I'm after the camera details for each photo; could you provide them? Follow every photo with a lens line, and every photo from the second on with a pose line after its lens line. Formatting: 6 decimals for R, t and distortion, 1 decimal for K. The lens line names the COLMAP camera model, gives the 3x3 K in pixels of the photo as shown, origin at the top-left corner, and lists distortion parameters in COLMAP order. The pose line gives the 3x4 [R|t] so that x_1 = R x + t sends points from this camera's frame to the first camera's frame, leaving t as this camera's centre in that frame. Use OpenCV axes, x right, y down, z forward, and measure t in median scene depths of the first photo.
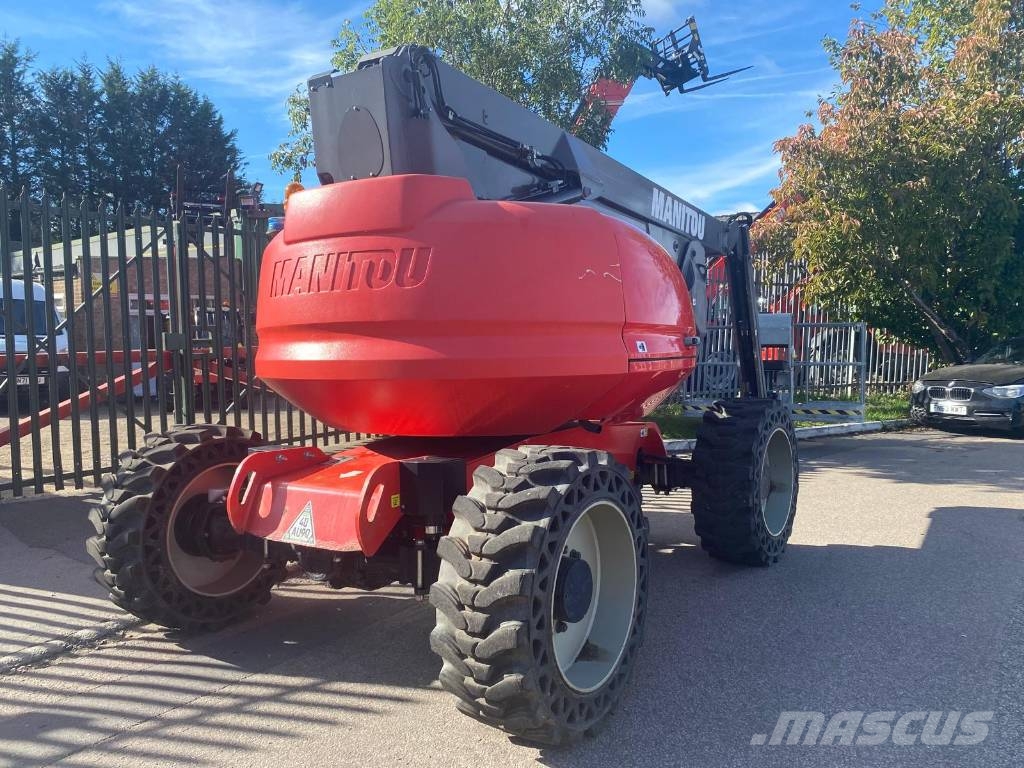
lens RADIAL K [[781.5, 0, 509.5], [0, 781.5, 389.8], [0, 0, 1]] dist [0.038756, -0.055227]
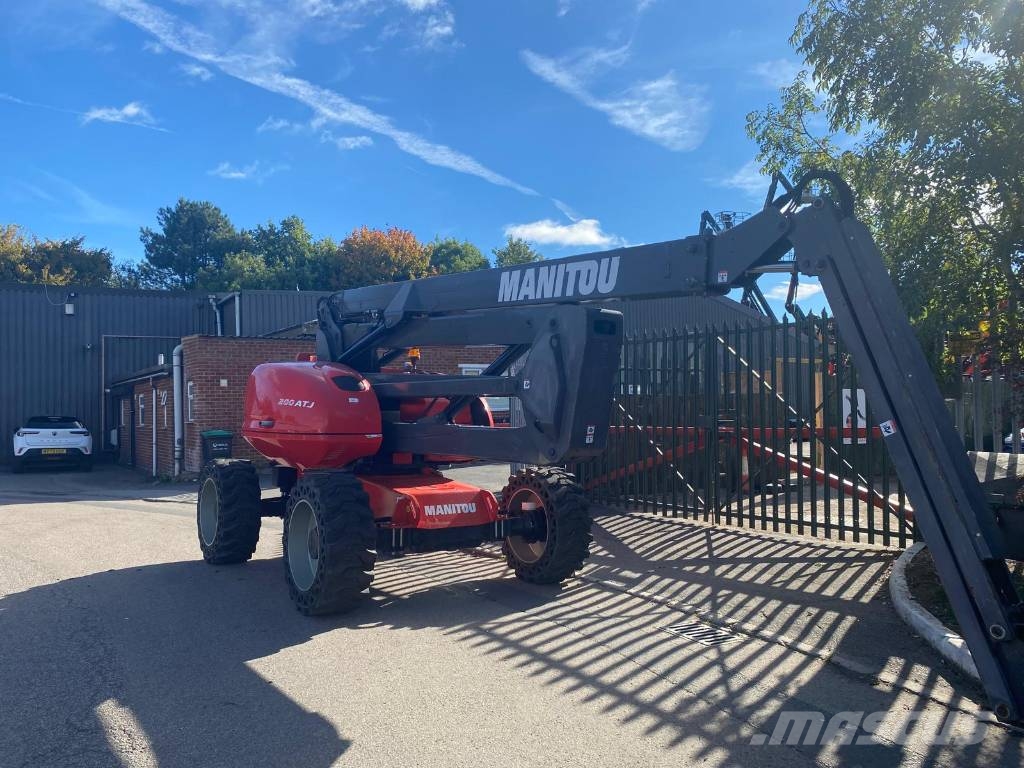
lens RADIAL K [[781.5, 0, 513.6], [0, 781.5, 372.9], [0, 0, 1]] dist [0.038756, -0.055227]
pose [[-0.345519, -0.037583, -0.937659, 1.281322], [-0.065715, 0.997714, -0.015775, -0.138180], [0.936108, 0.056167, -0.347199, 1.597286]]
